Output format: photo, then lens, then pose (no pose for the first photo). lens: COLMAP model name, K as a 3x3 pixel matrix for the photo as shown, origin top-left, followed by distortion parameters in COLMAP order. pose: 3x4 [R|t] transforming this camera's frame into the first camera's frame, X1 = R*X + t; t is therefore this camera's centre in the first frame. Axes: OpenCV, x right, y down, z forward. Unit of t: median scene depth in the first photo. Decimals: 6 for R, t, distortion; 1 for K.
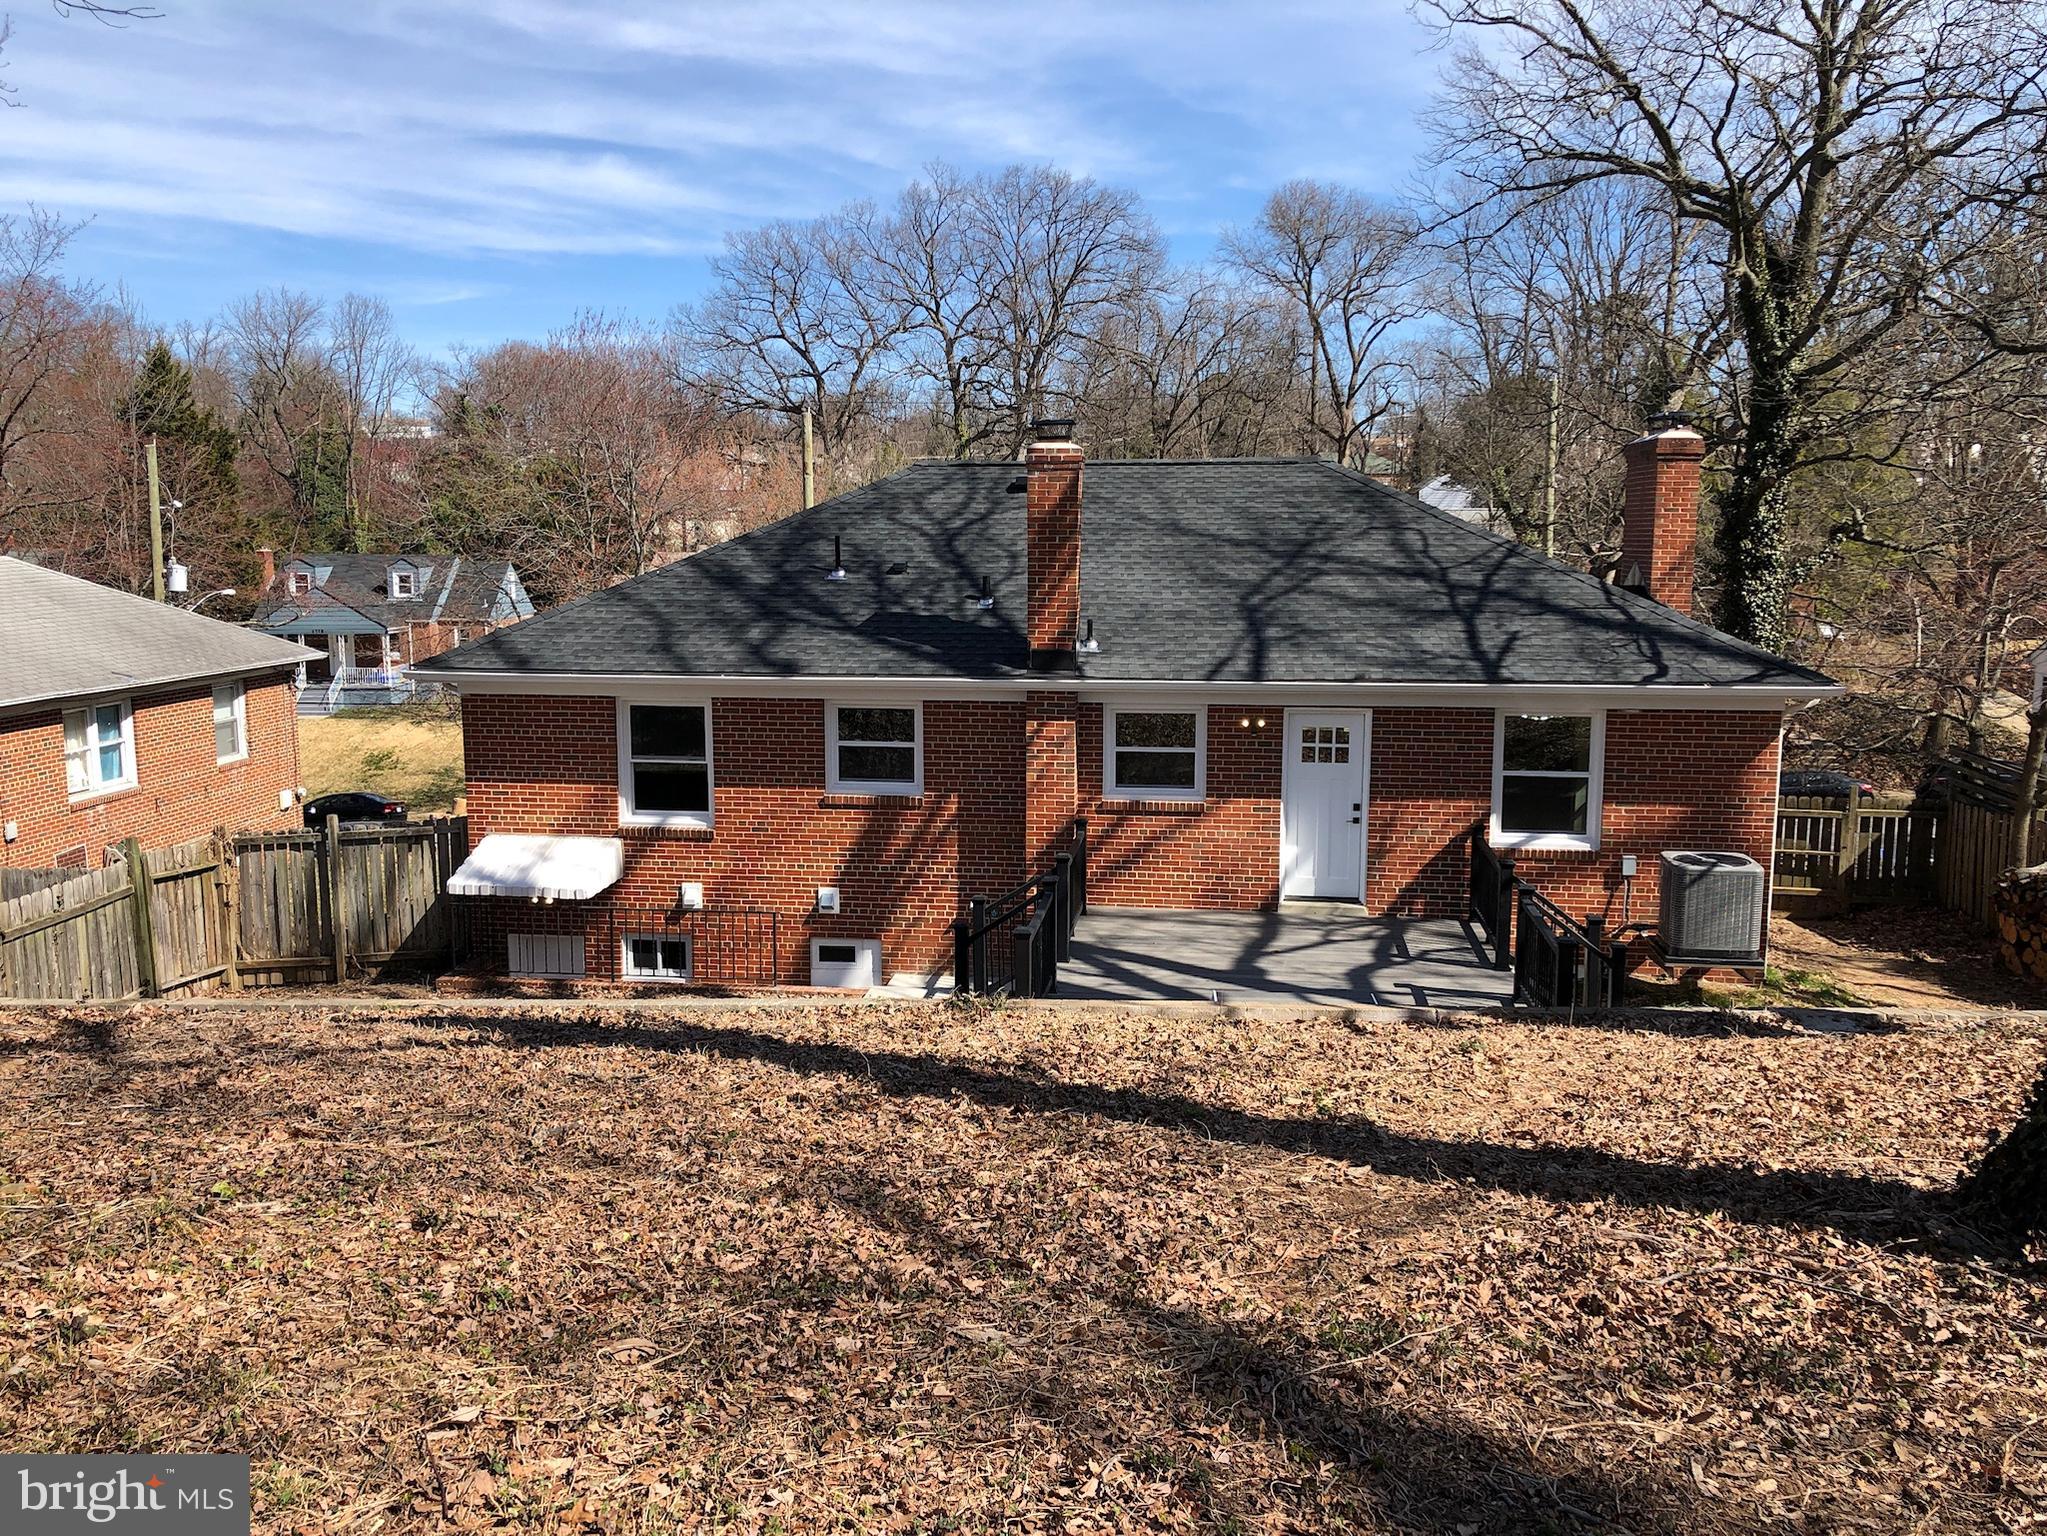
lens RADIAL K [[1671.4, 0, 1023.5], [0, 1671.4, 768.0], [0, 0, 1]] dist [0.189526, -0.467578]
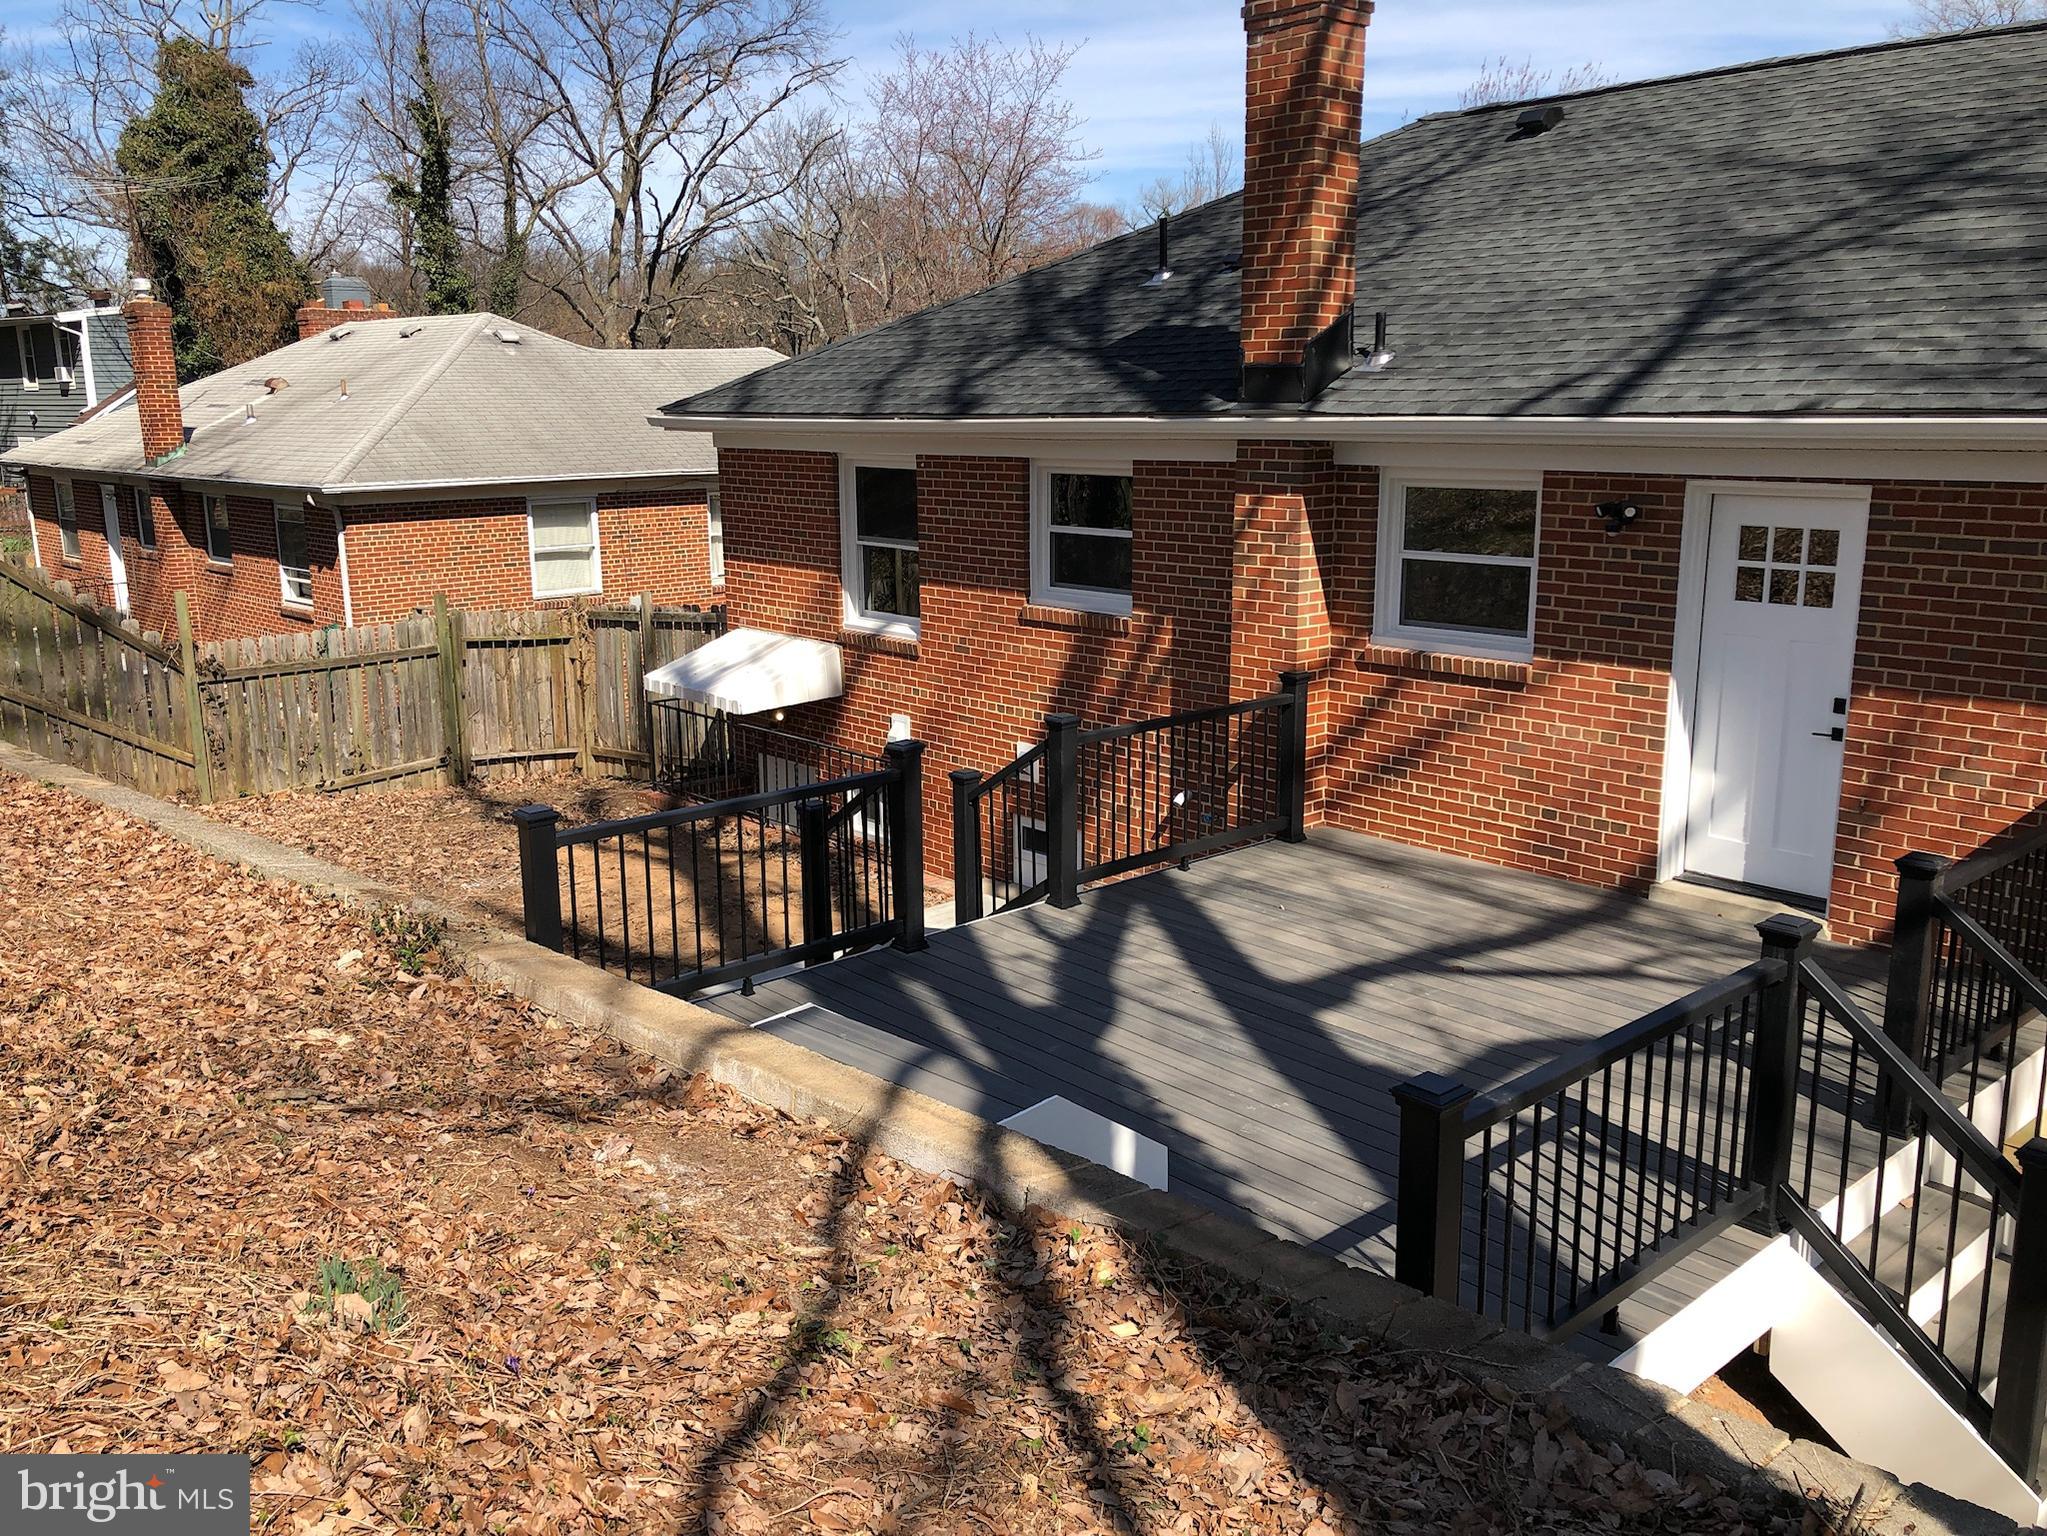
lens RADIAL K [[1671.4, 0, 1023.5], [0, 1671.4, 768.0], [0, 0, 1]] dist [0.189526, -0.467578]
pose [[0.760053, 0.133587, -0.635982, 0.322645], [-0.085353, 0.990687, 0.106088, 0.009847], [0.644231, -0.026350, 0.764377, 0.497184]]
